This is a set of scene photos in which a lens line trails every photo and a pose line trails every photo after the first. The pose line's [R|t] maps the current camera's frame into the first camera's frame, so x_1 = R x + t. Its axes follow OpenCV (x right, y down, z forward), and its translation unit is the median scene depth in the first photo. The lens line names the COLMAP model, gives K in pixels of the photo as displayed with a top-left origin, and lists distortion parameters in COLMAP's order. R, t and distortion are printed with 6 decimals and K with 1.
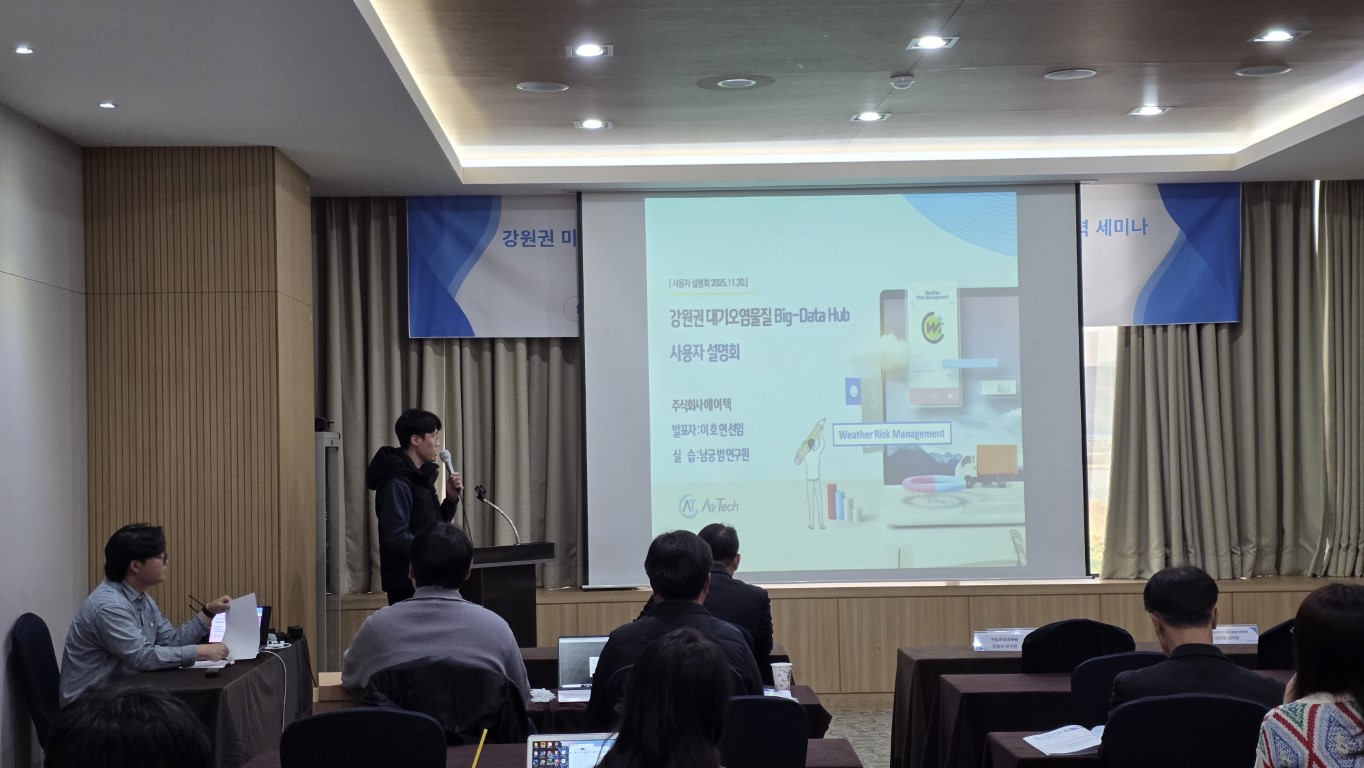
lens RADIAL K [[1773.8, 0, 682.0], [0, 1773.8, 384.0], [0, 0, 1]] dist [0.263200, -0.530148]
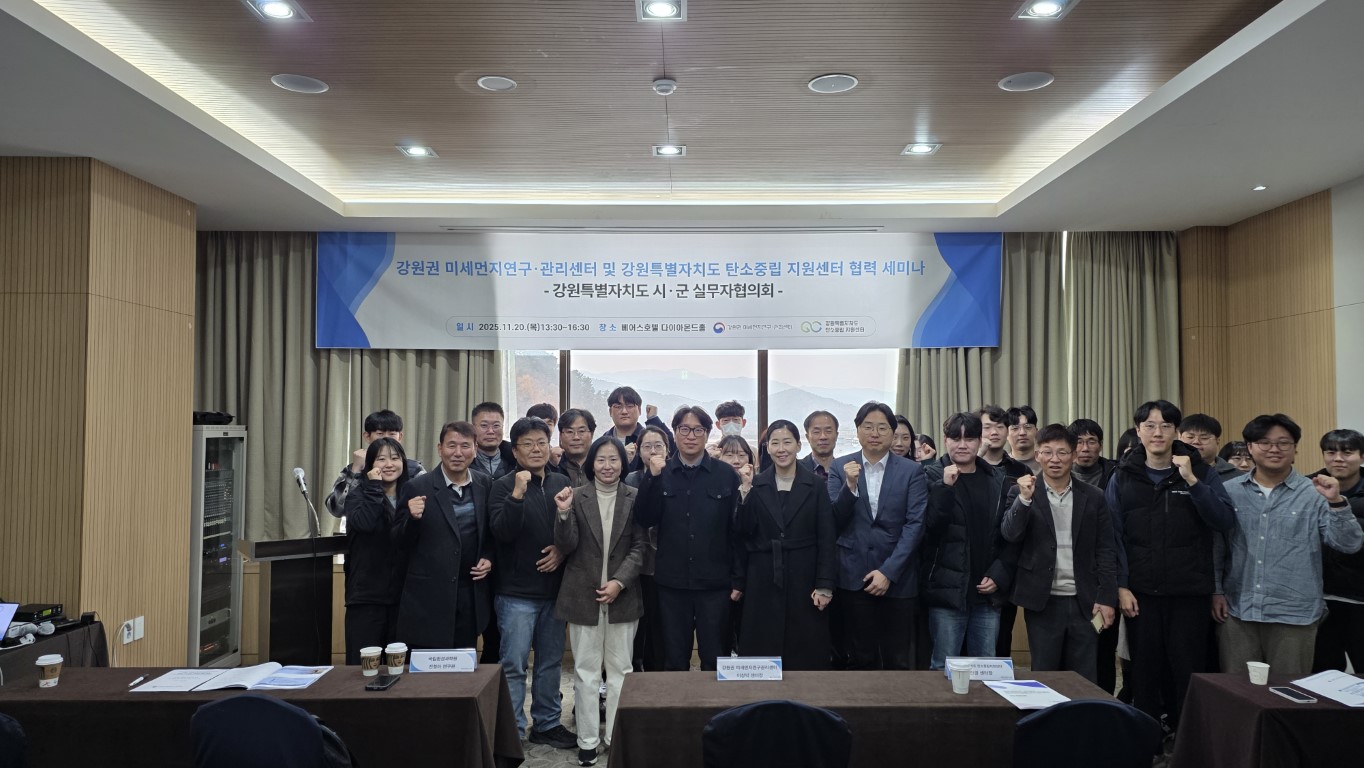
lens RADIAL K [[893.8, 0, 682.0], [0, 893.8, 384.0], [0, 0, 1]] dist [0.151791, -0.193203]
pose [[0.999119, 0.016632, -0.038527, 0.120000], [-0.017076, 0.999791, -0.011224, 0.001731], [0.038333, 0.011872, 0.999195, 0.386265]]
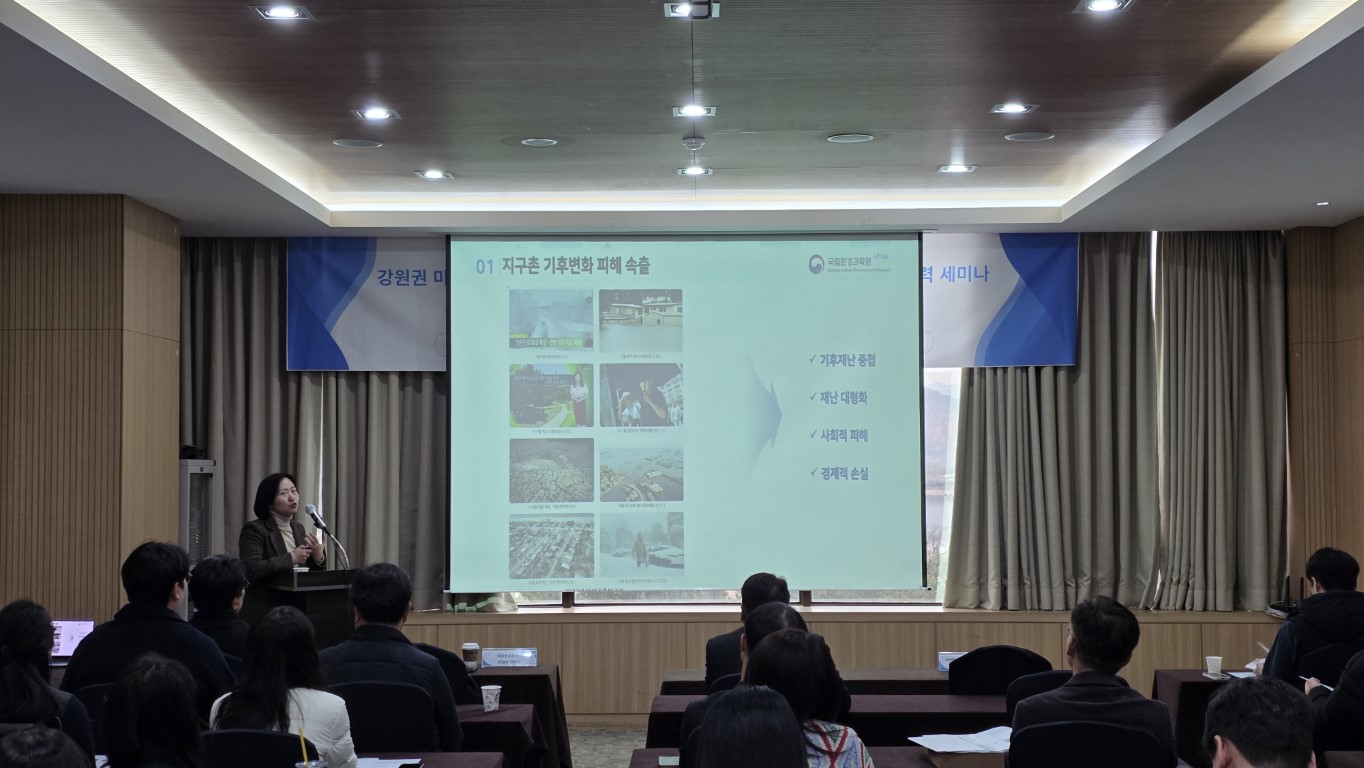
lens RADIAL K [[1773.8, 0, 682.0], [0, 1773.8, 384.0], [0, 0, 1]] dist [0.263200, -0.530148]
pose [[0.998859, 0.012495, -0.046094, 0.129610], [-0.012943, 0.999872, -0.009437, -0.010635], [0.045970, 0.010023, 0.998893, -0.052757]]
